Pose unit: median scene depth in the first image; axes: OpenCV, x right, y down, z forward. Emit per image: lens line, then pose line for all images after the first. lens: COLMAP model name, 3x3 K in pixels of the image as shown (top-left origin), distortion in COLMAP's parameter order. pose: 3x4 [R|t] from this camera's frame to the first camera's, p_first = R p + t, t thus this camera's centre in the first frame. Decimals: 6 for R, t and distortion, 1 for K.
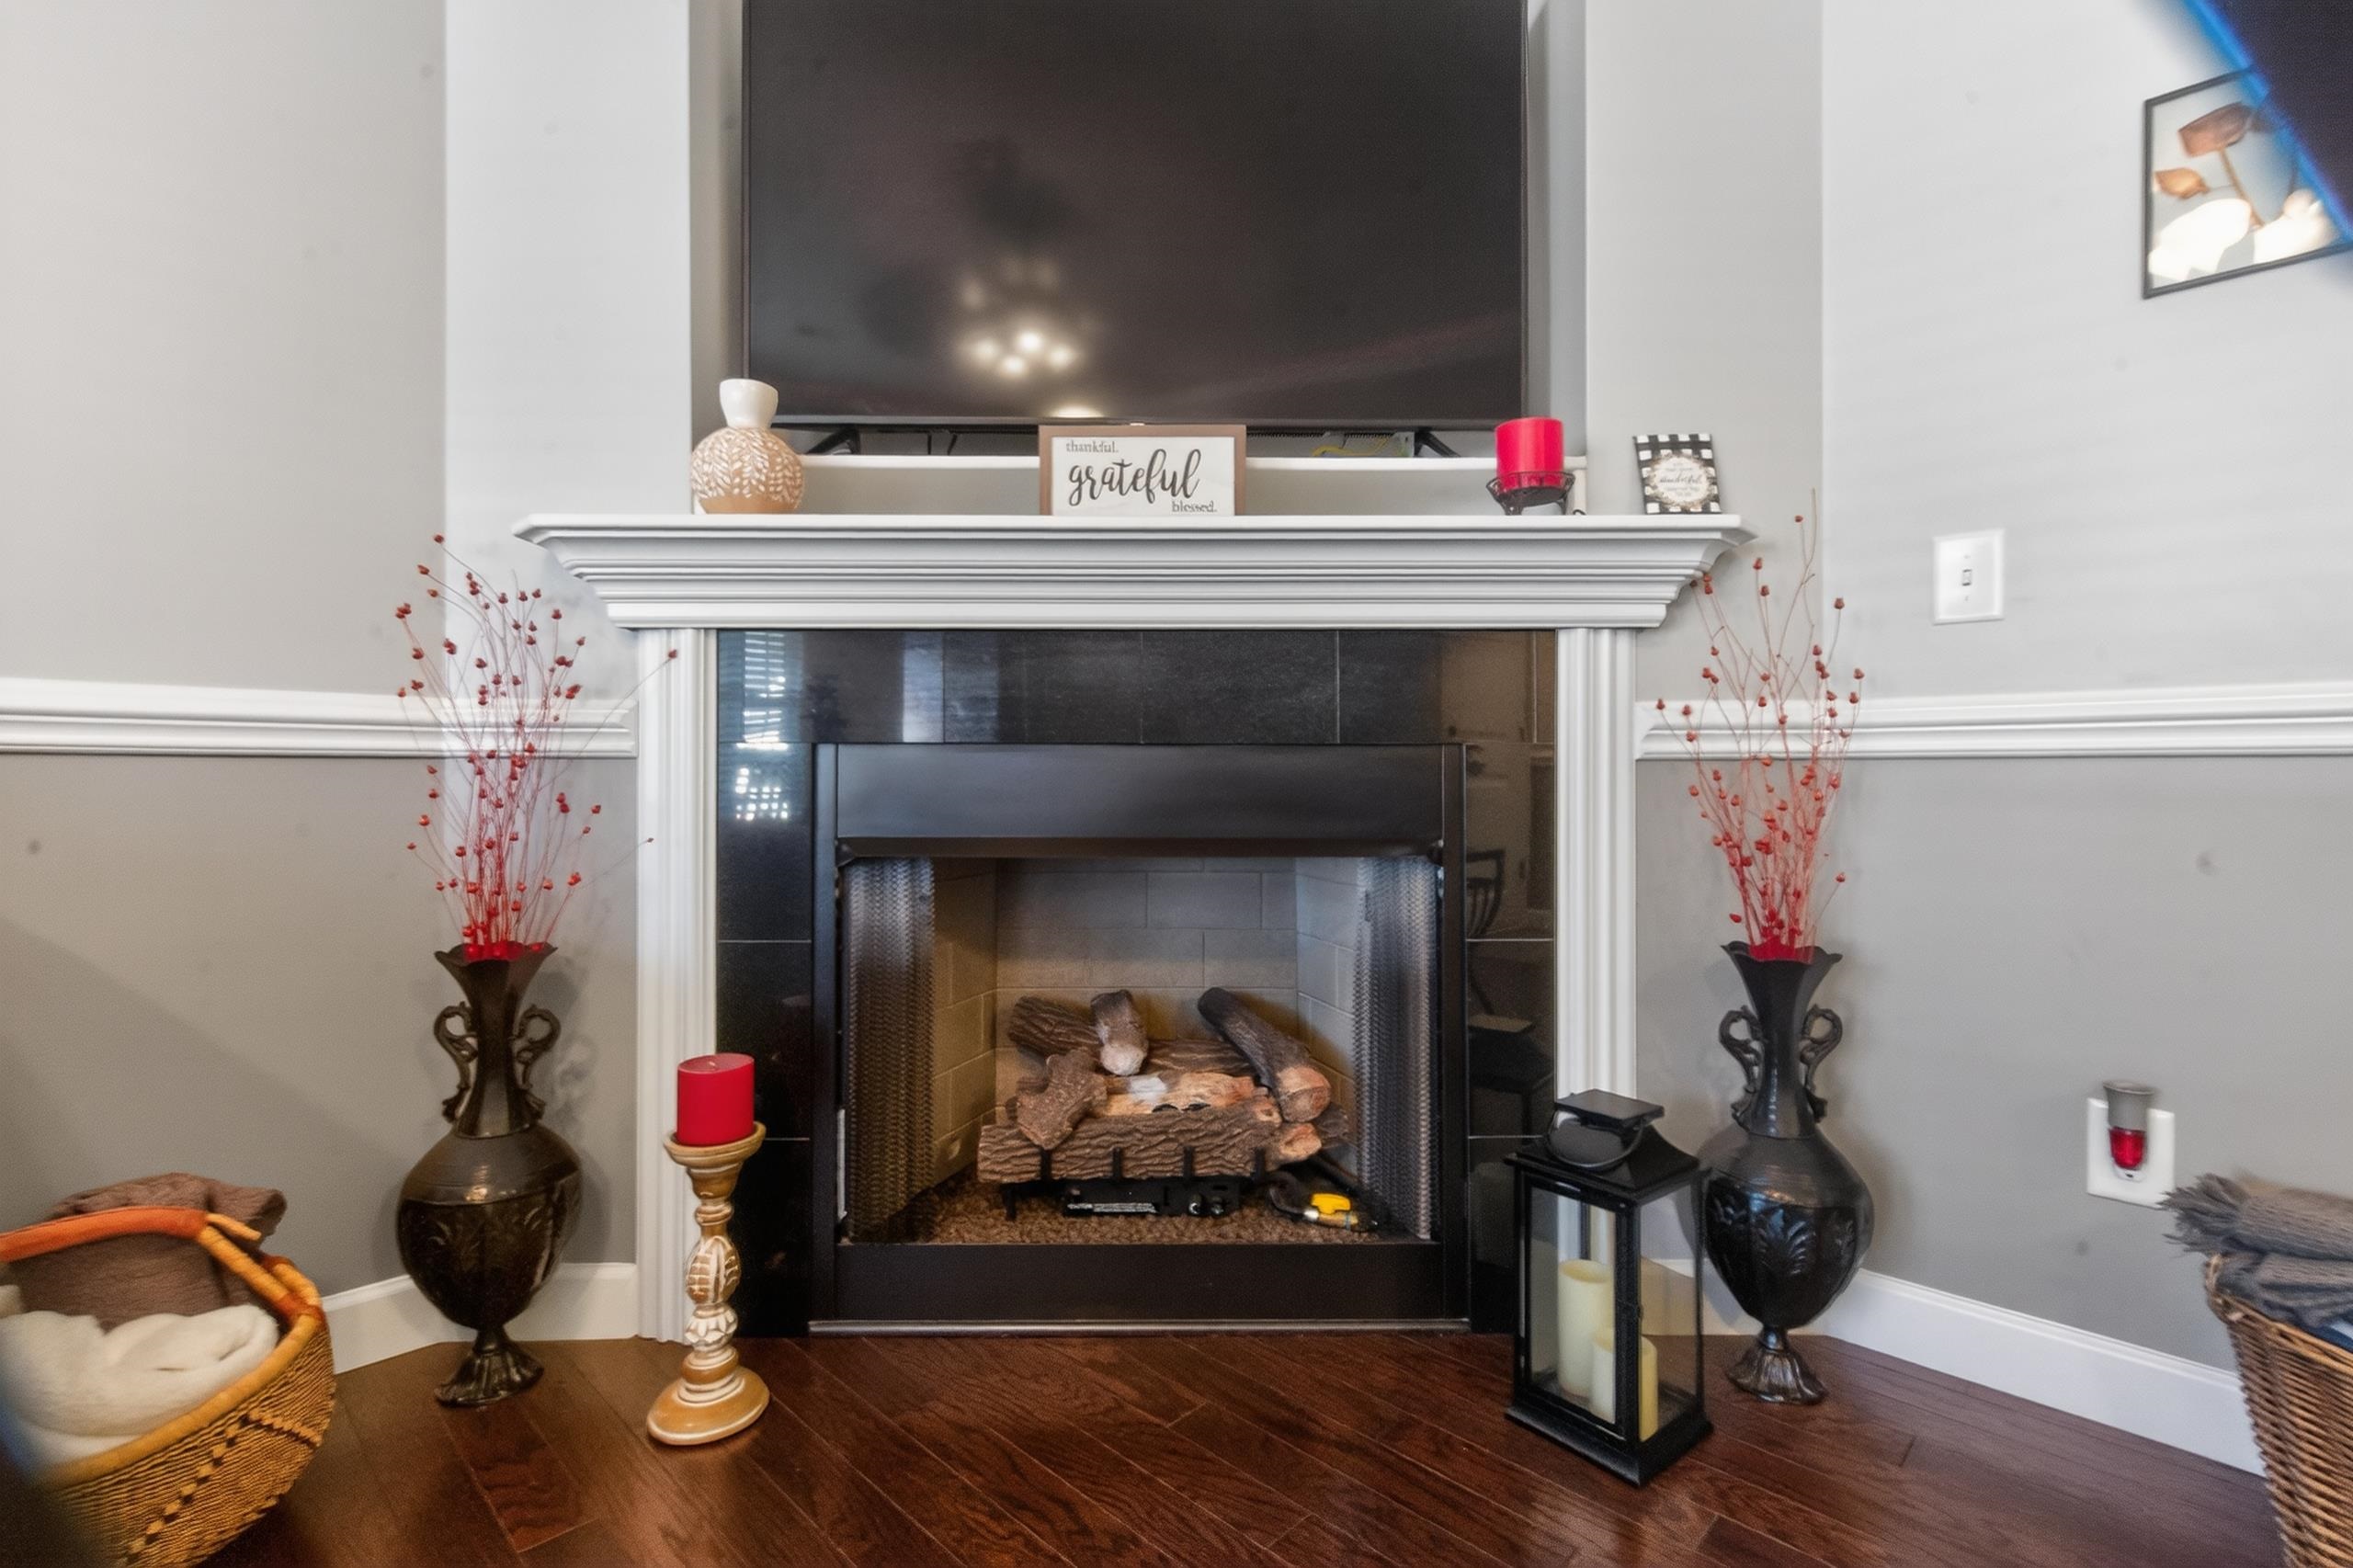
lens RADIAL K [[986.3, 0, 1179.4], [0, 986.3, 758.6], [0, 0, 1]] dist [0.000368, -0.000003]
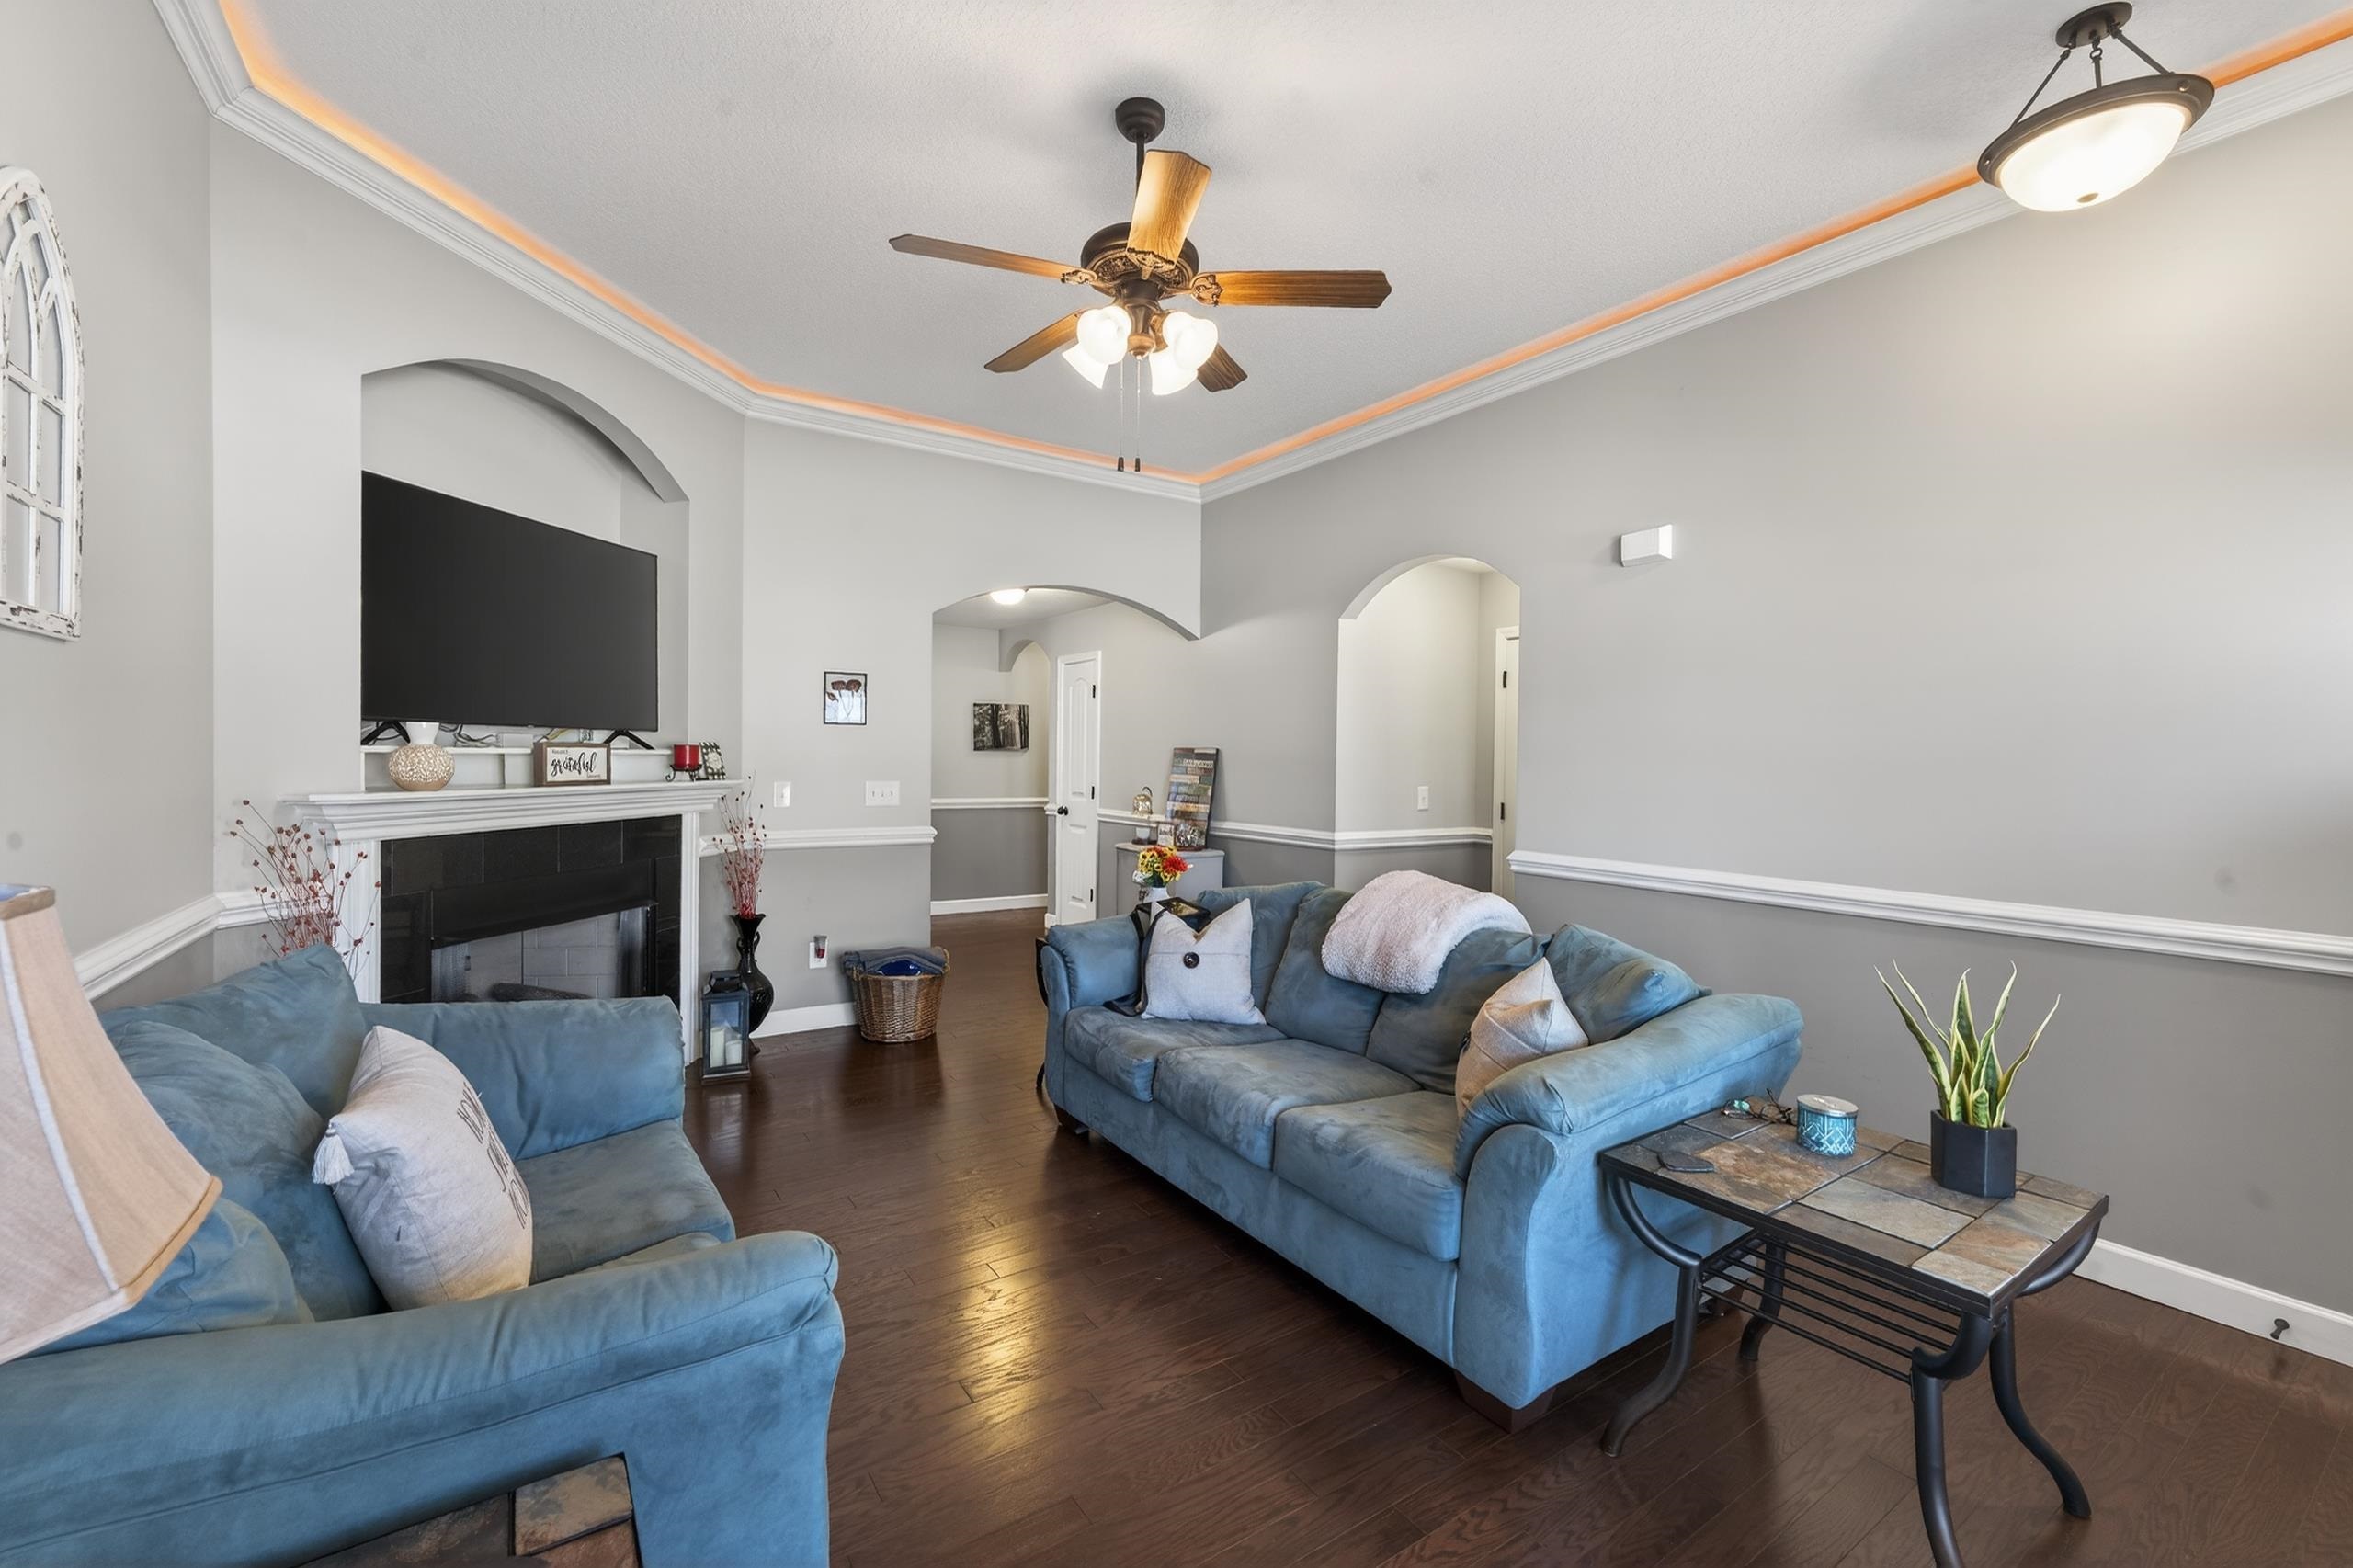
lens RADIAL K [[986.3, 0, 1179.4], [0, 986.3, 758.6], [0, 0, 1]] dist [0.000368, -0.000003]
pose [[0.209411, 0.000438, 0.977828, -2.058104], [-0.021961, 0.999750, 0.004255, -0.332828], [-0.977581, -0.022365, 0.209369, -0.943534]]
